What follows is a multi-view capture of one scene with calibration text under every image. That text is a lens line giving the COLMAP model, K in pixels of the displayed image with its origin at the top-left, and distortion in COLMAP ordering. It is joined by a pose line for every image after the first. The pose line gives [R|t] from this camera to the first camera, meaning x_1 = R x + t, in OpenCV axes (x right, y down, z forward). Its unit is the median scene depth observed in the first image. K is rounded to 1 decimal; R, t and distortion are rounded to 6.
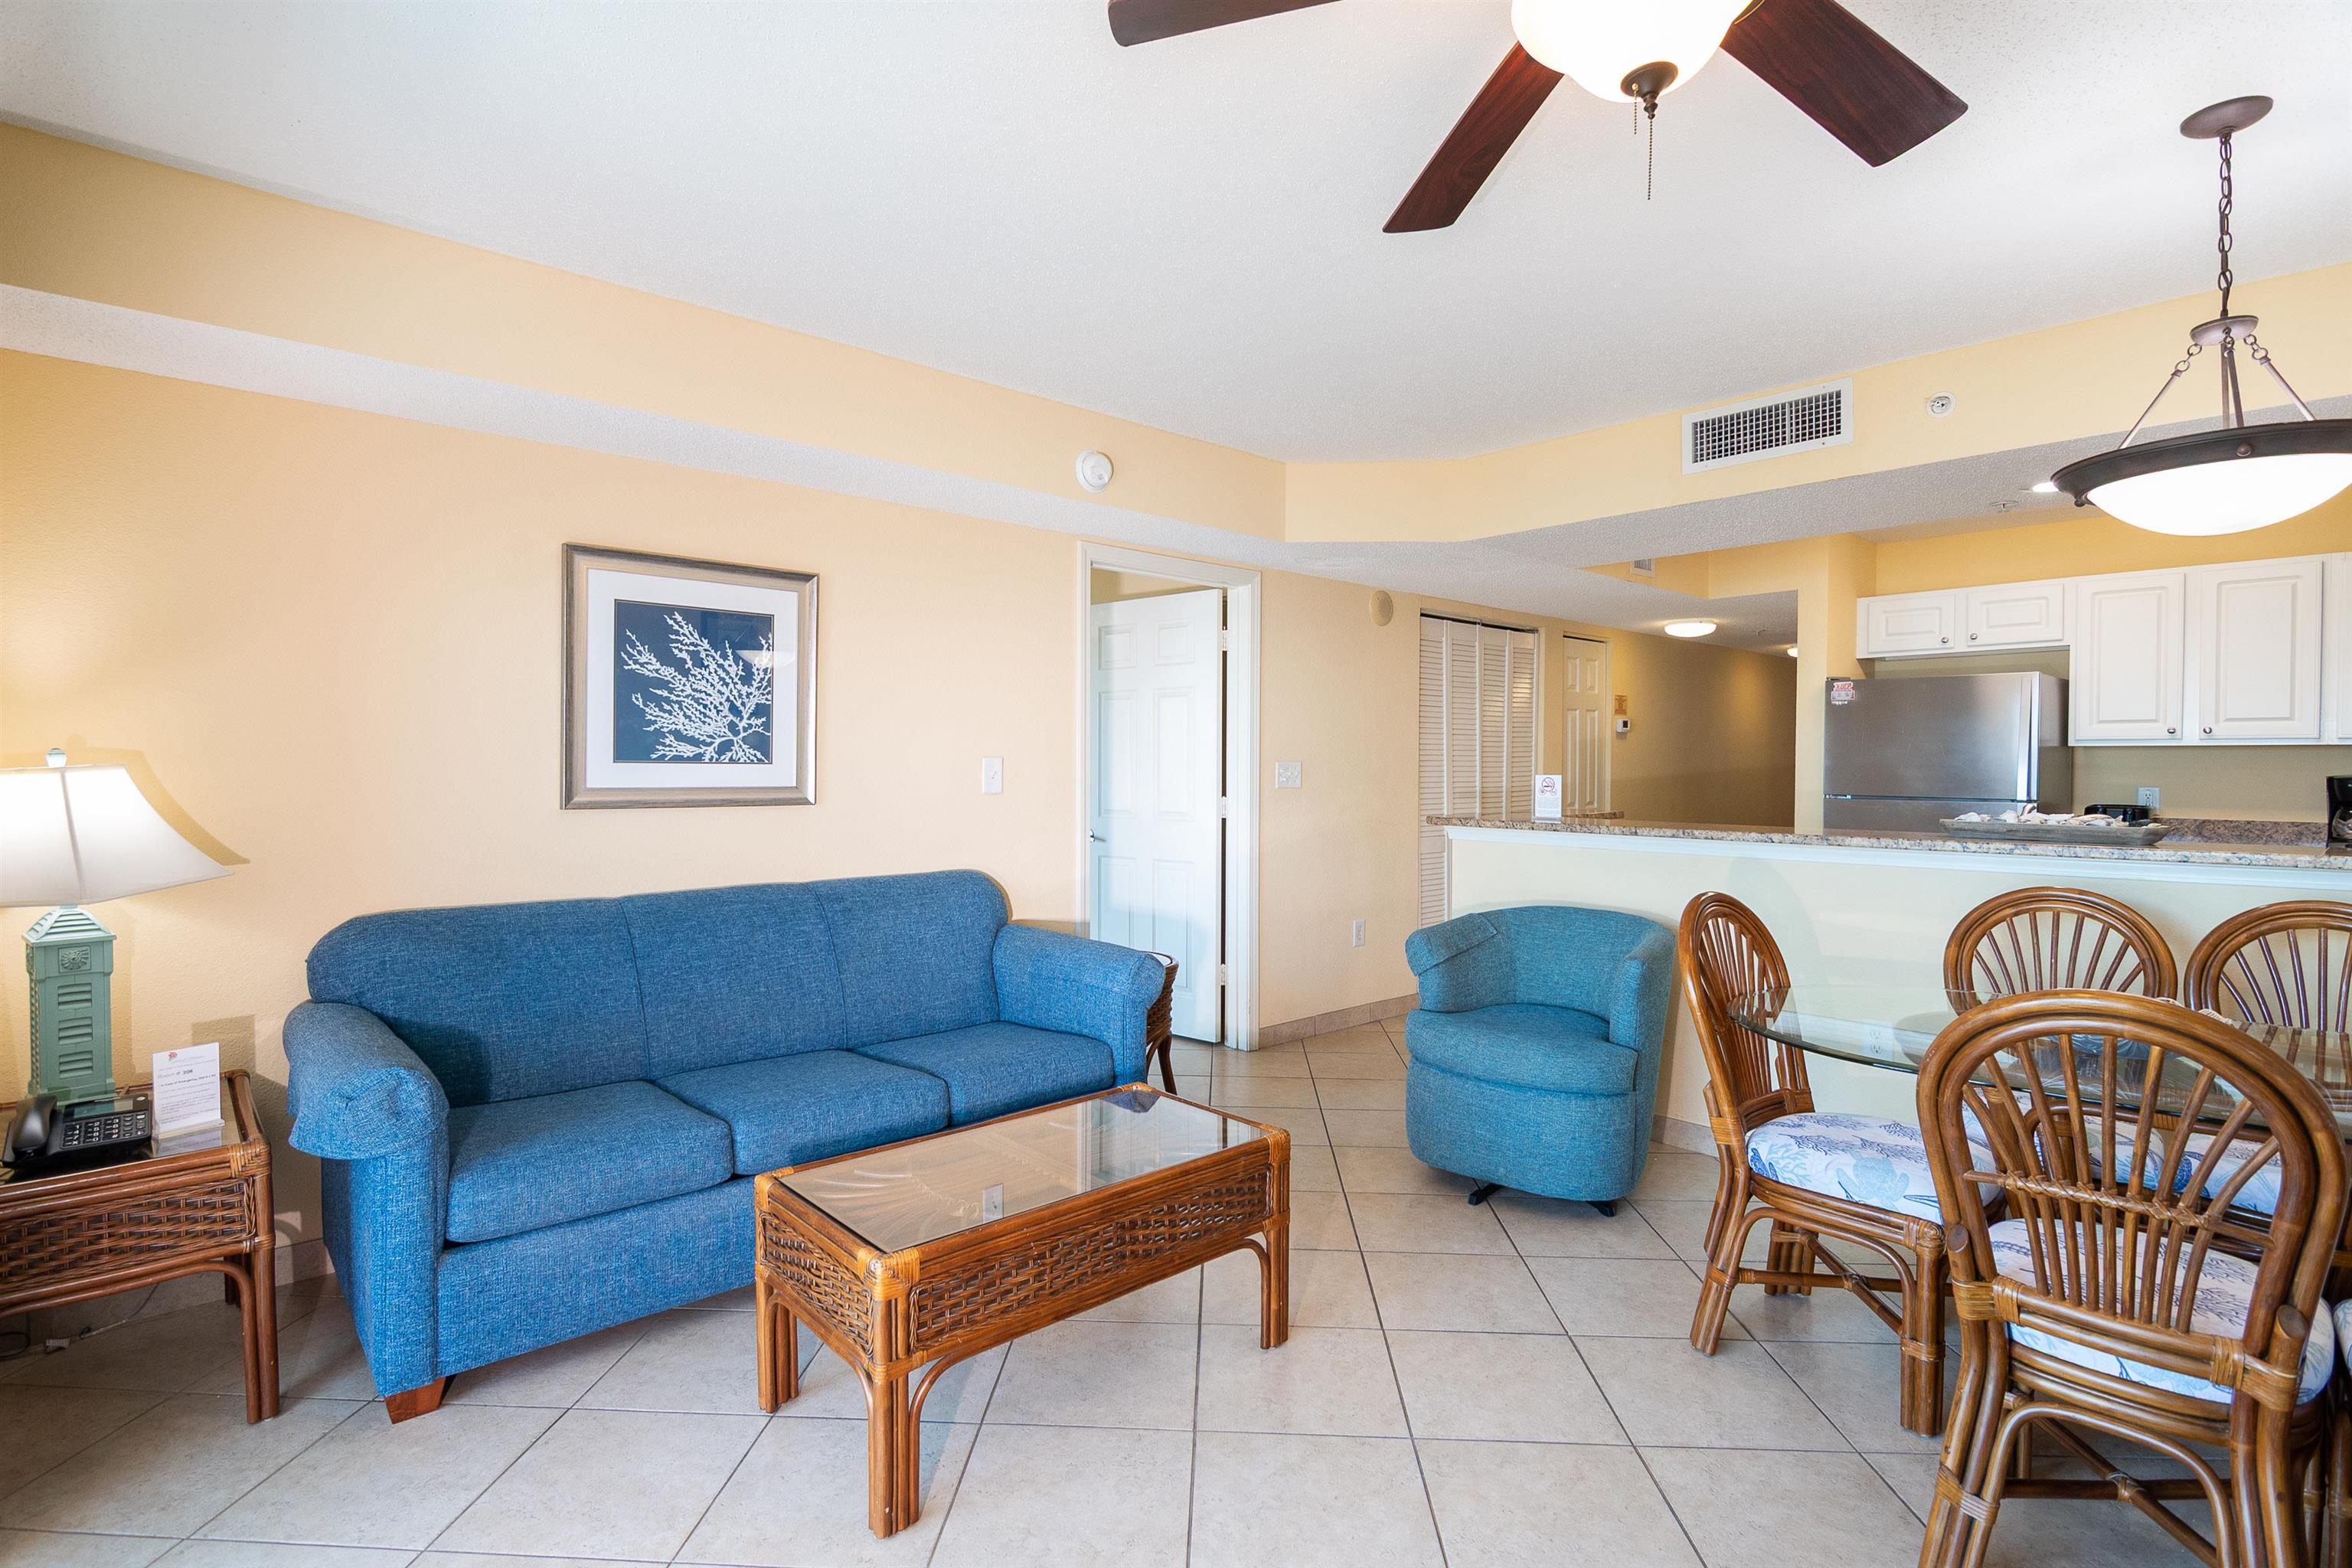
lens RADIAL K [[1135.6, 0, 1167.4], [0, 1135.6, 780.1], [0, 0, 1]] dist [-0.003693, -0.005649]
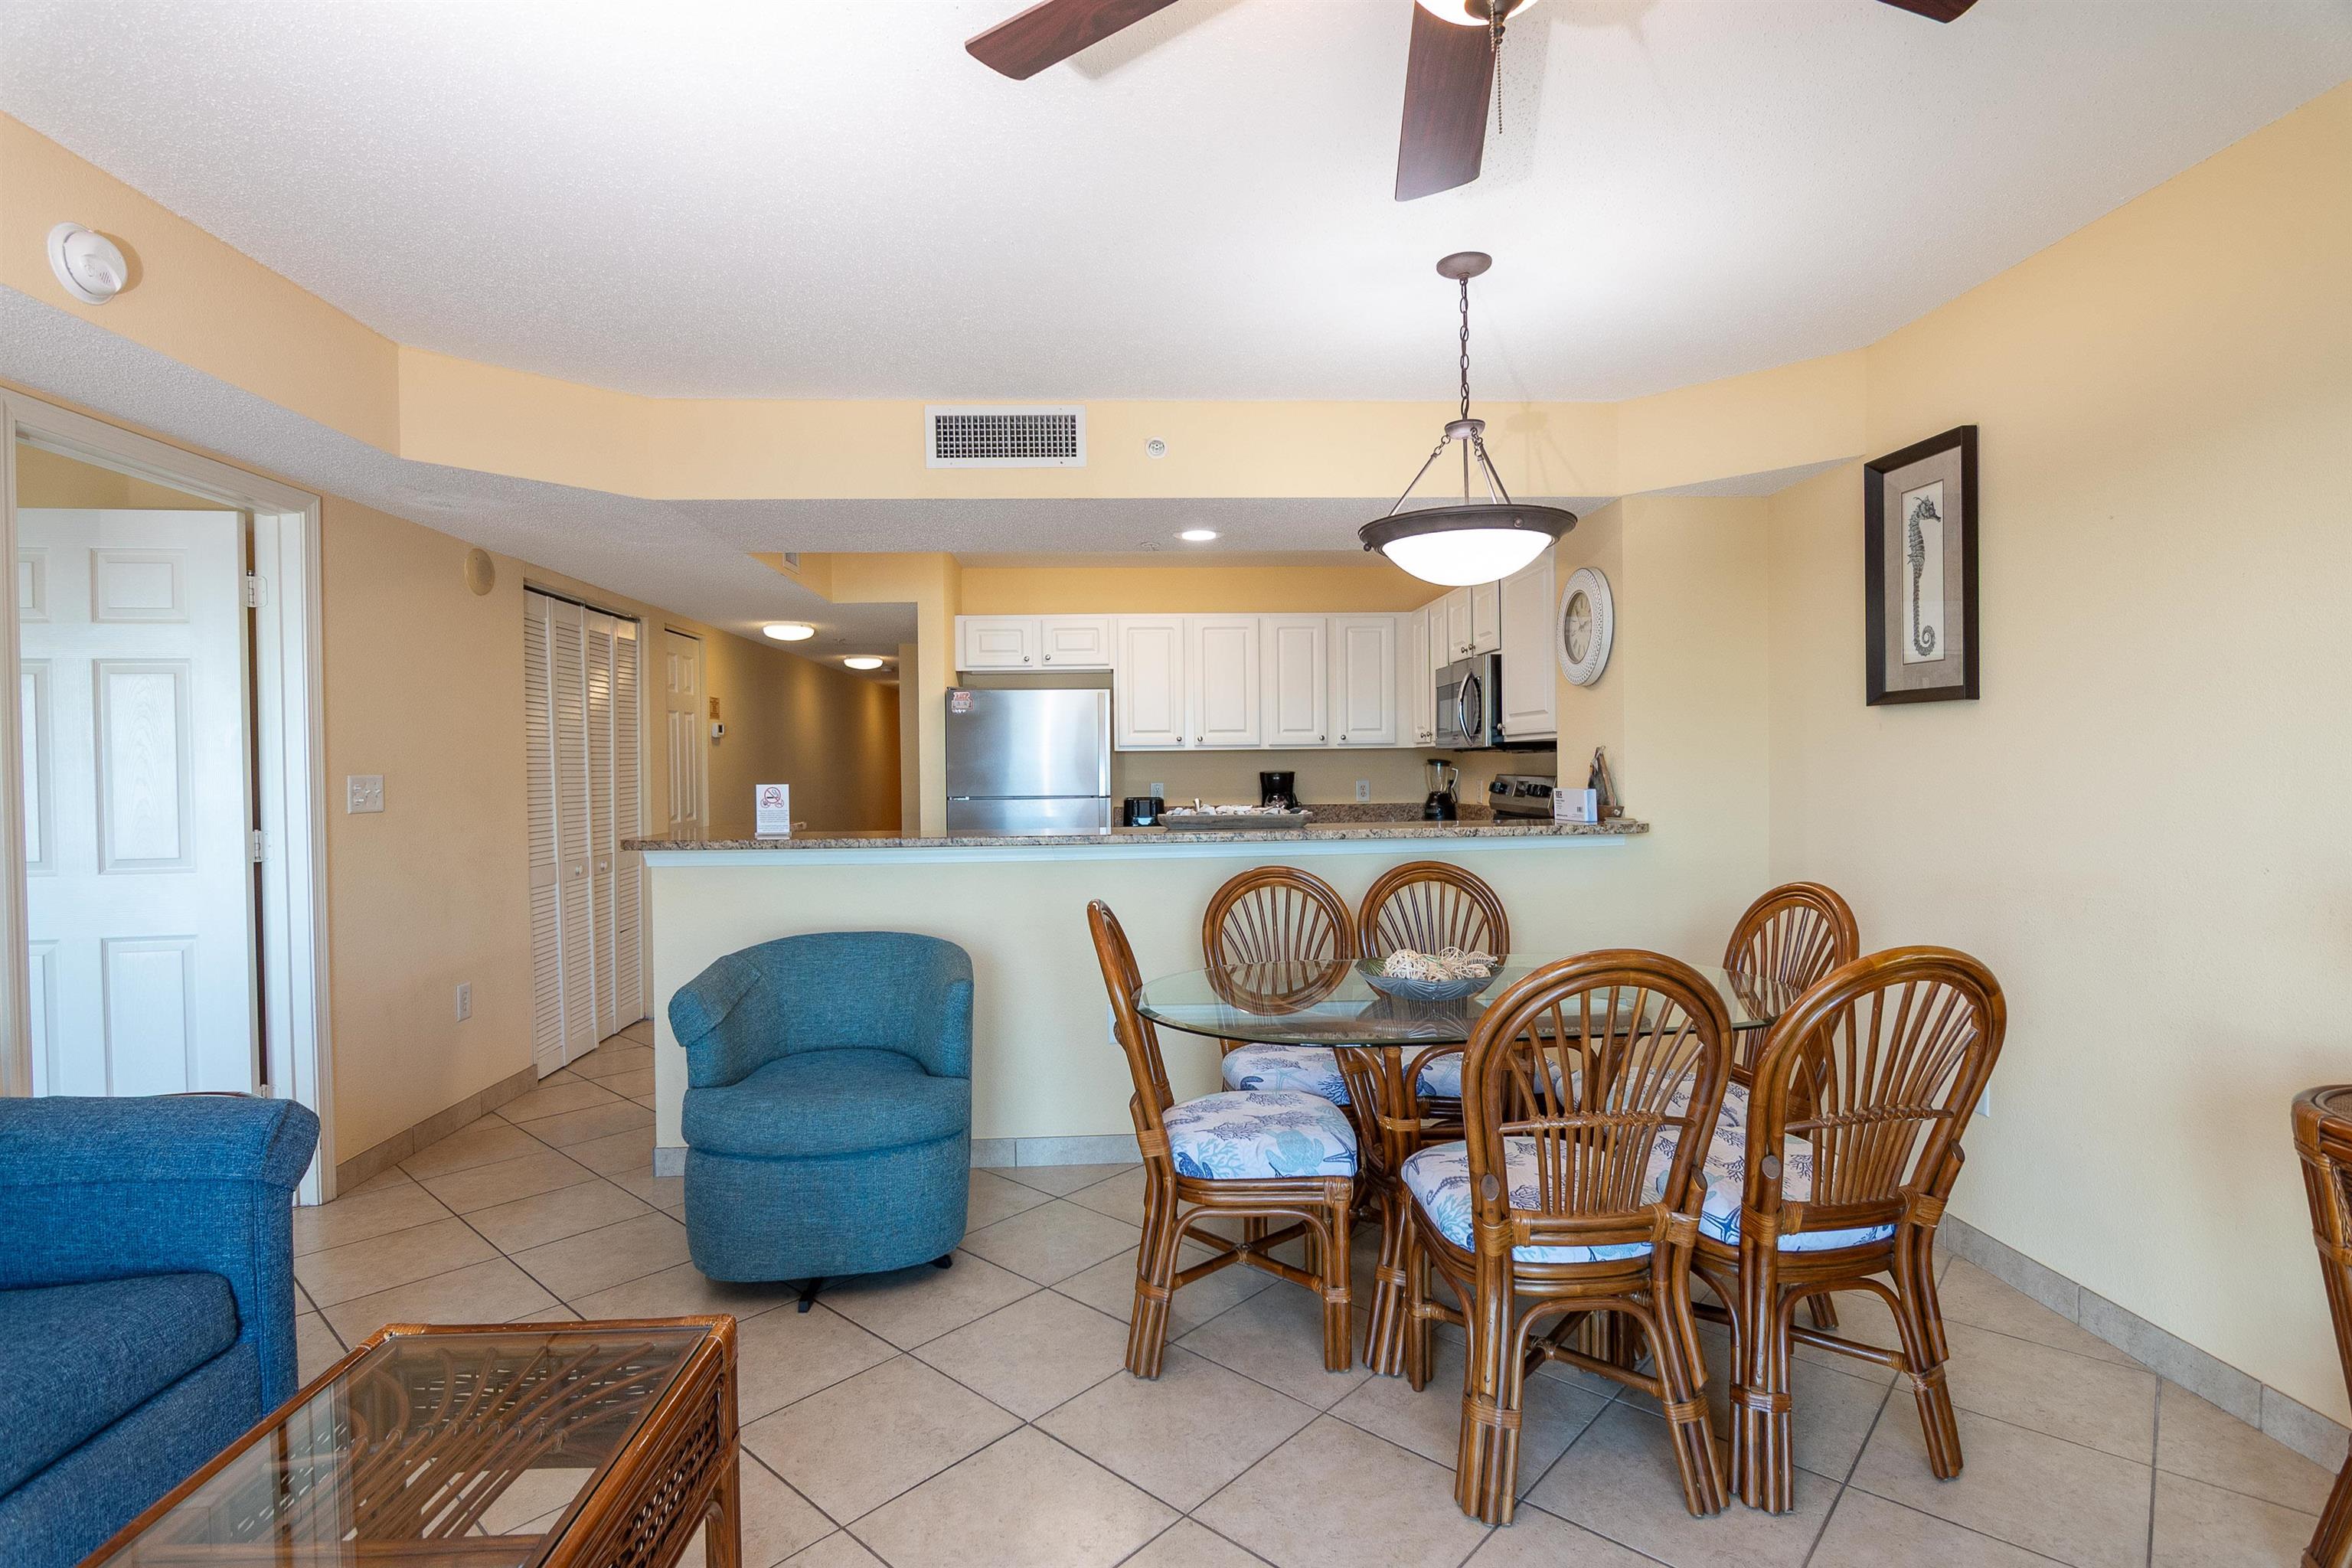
lens RADIAL K [[1135.6, 0, 1184.1], [0, 1135.6, 782.7], [0, 0, 1]] dist [-0.003693, -0.005649]
pose [[0.630386, -0.022888, 0.775944, -0.179413], [0.025960, 0.999628, 0.008396, -0.006499], [-0.775847, 0.014851, 0.630746, 0.260925]]
